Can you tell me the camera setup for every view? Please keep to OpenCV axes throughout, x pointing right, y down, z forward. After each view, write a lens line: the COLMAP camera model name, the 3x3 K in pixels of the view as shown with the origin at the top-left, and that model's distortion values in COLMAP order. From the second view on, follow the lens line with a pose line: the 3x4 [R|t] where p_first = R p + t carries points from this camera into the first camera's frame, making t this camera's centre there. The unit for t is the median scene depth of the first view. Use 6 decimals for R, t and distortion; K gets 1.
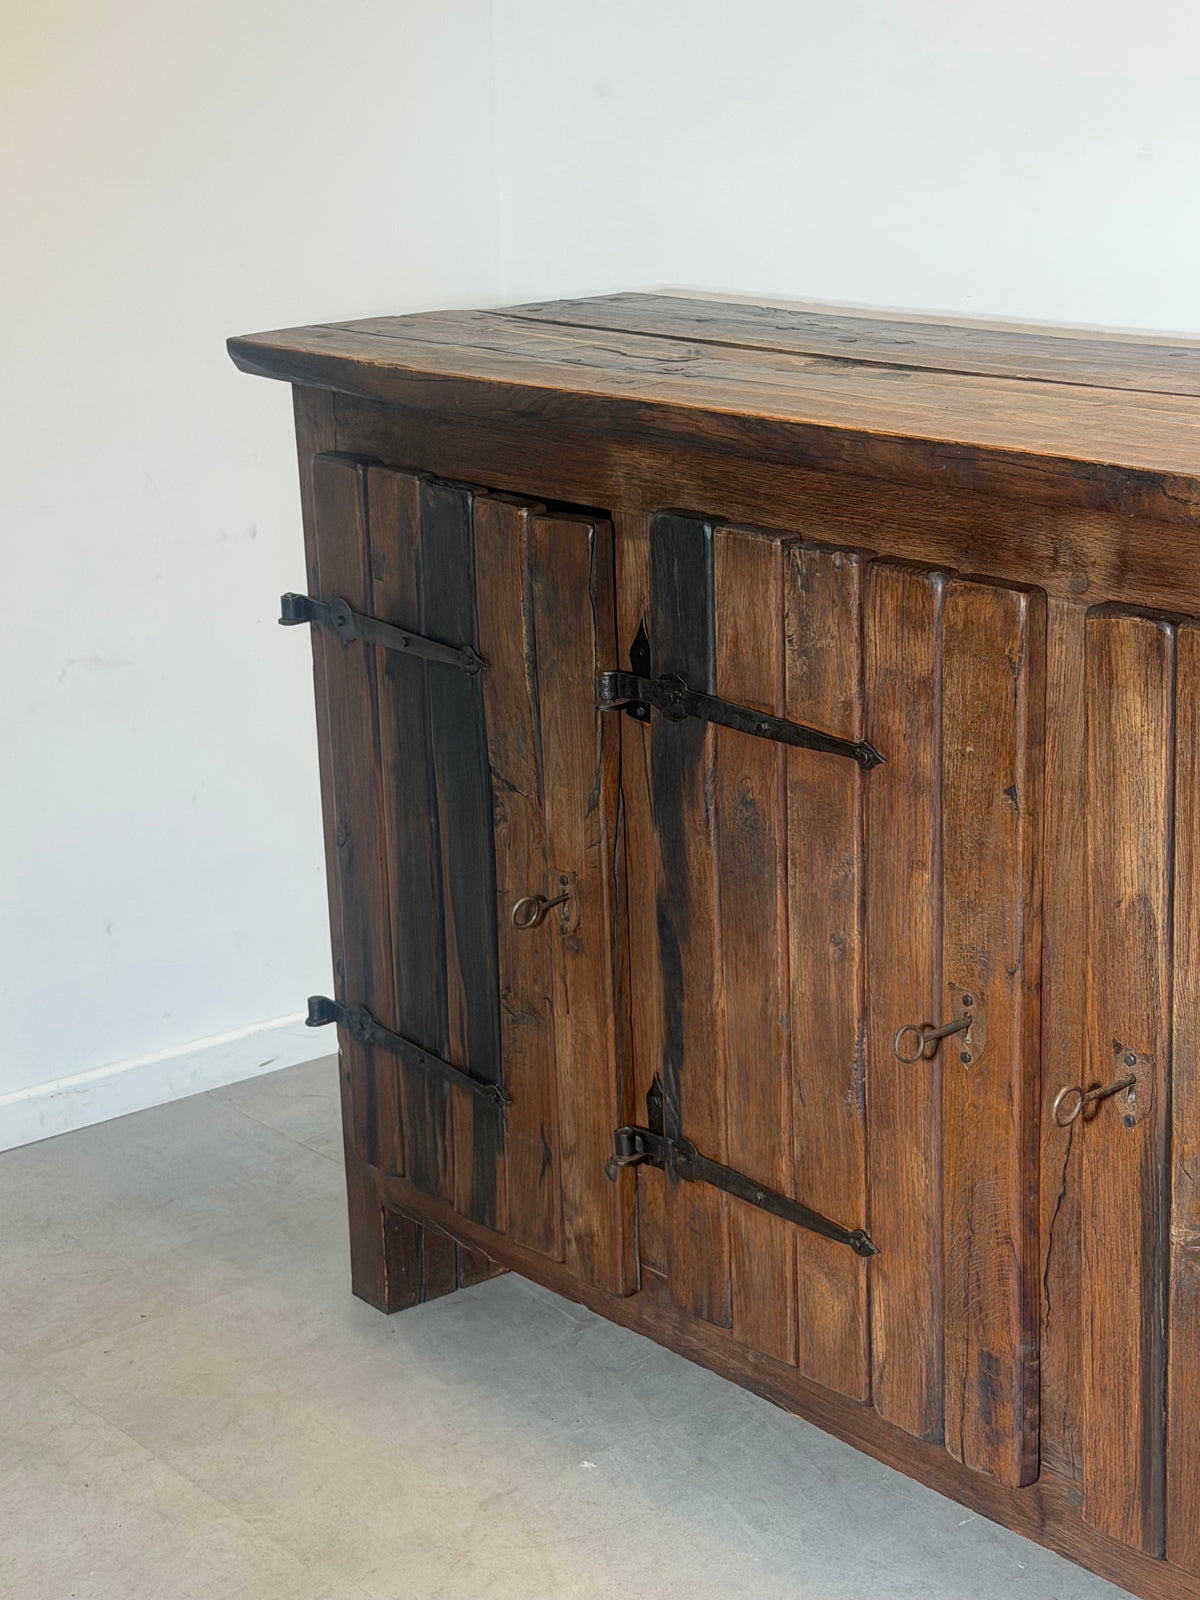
lens RADIAL K [[2860.3, 0, 600.6], [0, 2860.3, 809.9], [0, 0, 1]] dist [0.144502, -0.070521]
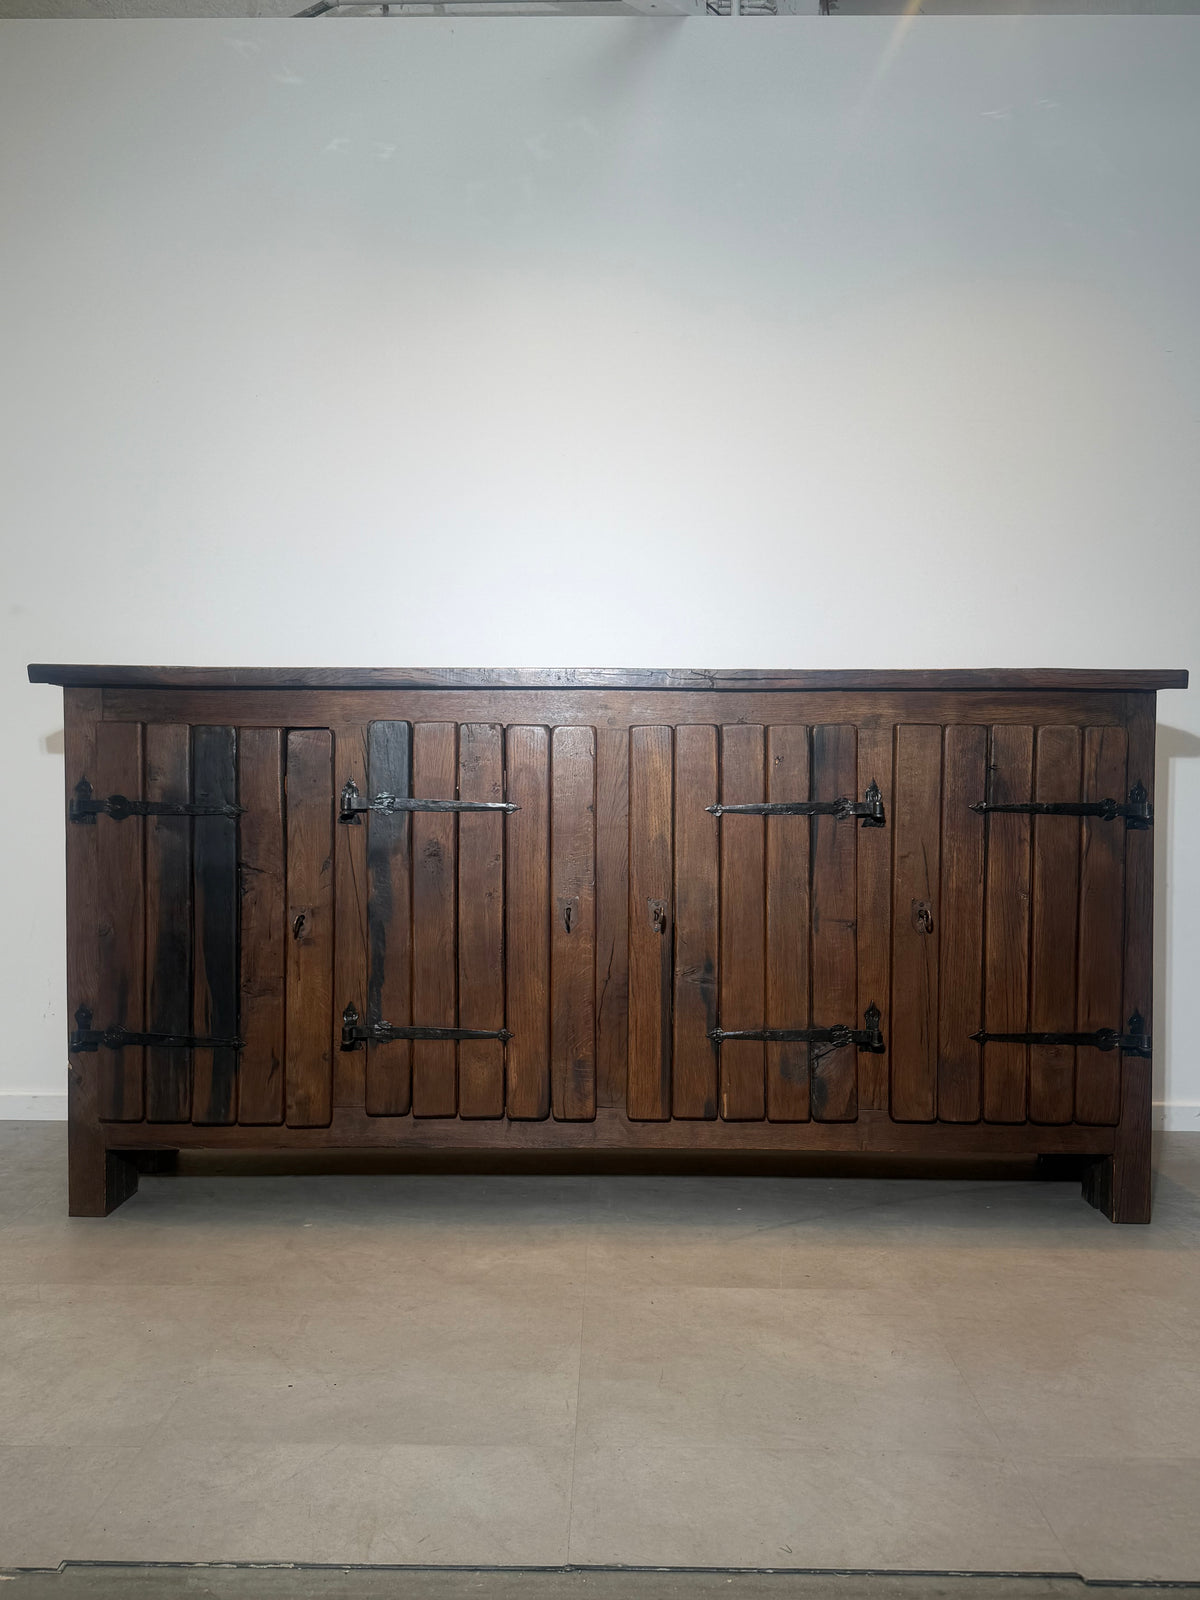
lens RADIAL K [[1308.7, 0, 608.9], [0, 1308.7, 807.7], [0, 0, 1]] dist [0.171307, -0.321428]
pose [[0.647884, 0.010305, 0.761670, -0.641868], [0.195053, 0.964327, -0.178961, 0.180450], [-0.736343, 0.264512, 0.622762, 0.253116]]
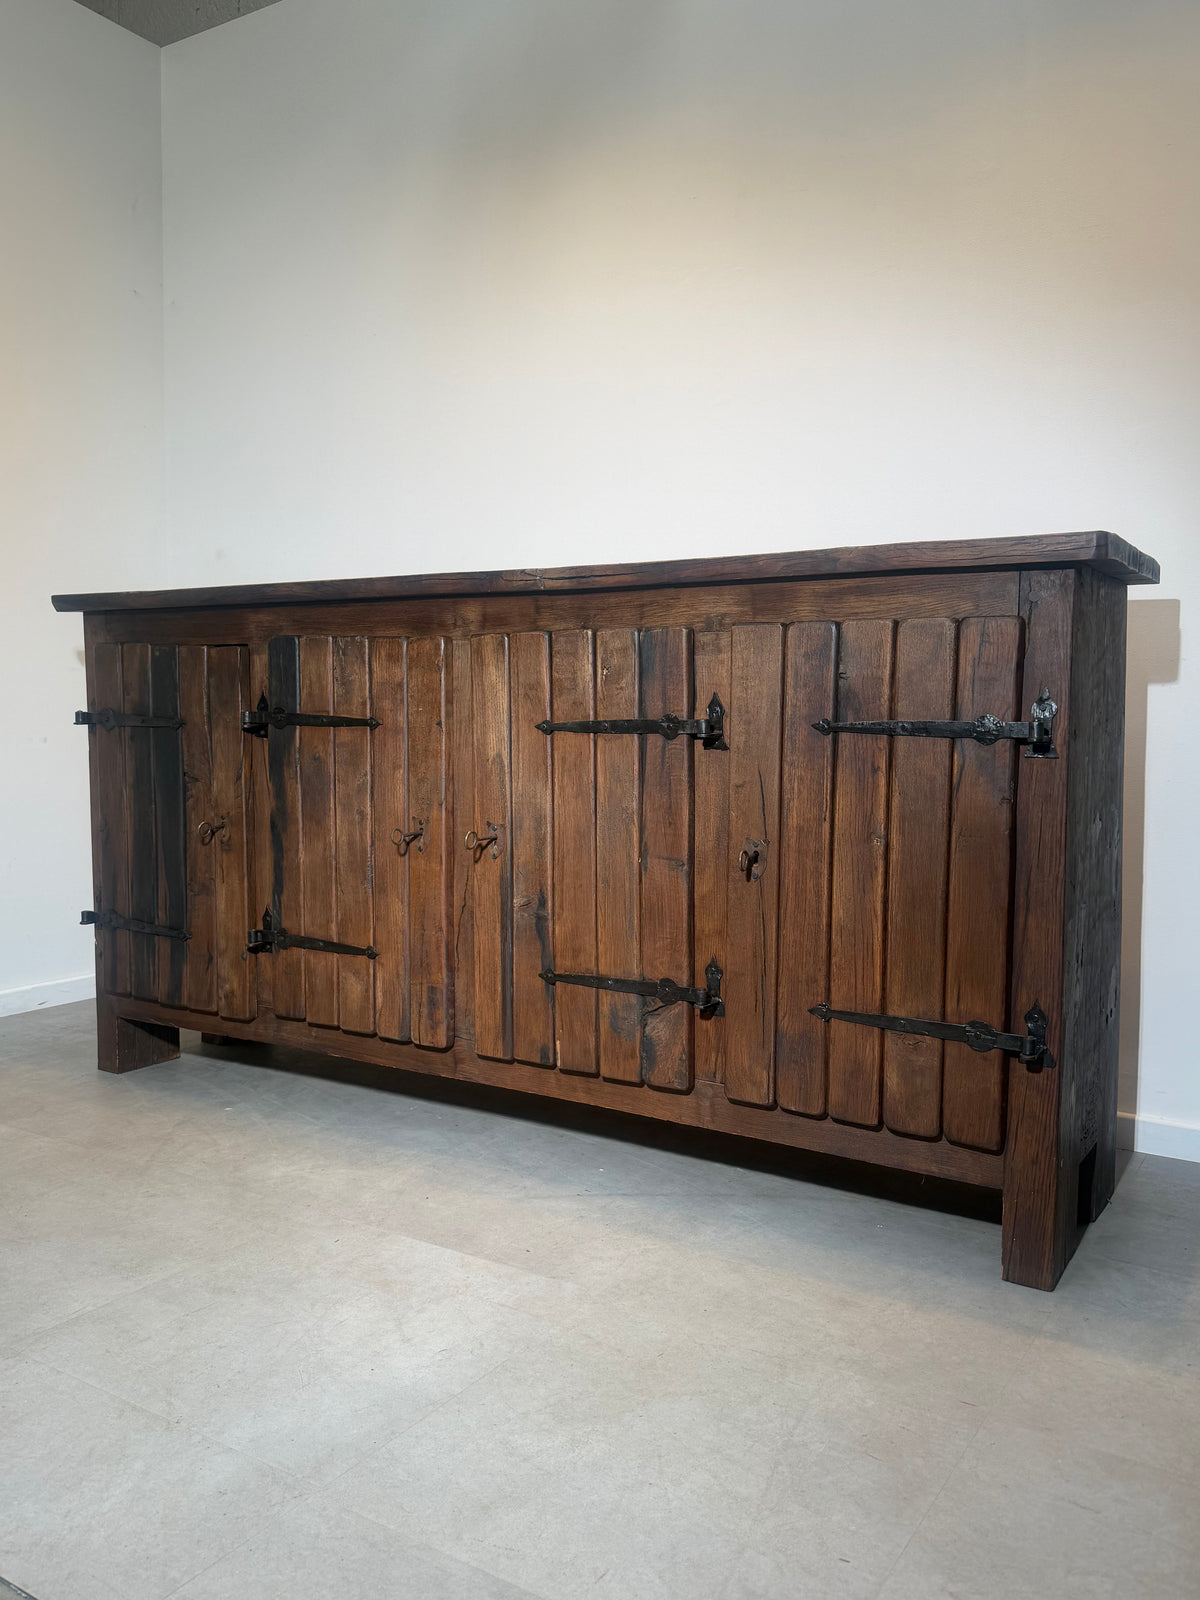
lens RADIAL K [[1234.7, 0, 604.5], [0, 1234.7, 805.9], [0, 0, 1]] dist [0.169566, -0.312652]
pose [[0.944129, 0.010112, 0.329420, -0.056943], [0.060781, 0.977042, -0.204191, 0.248137], [-0.323922, 0.212805, 0.921840, 0.030338]]
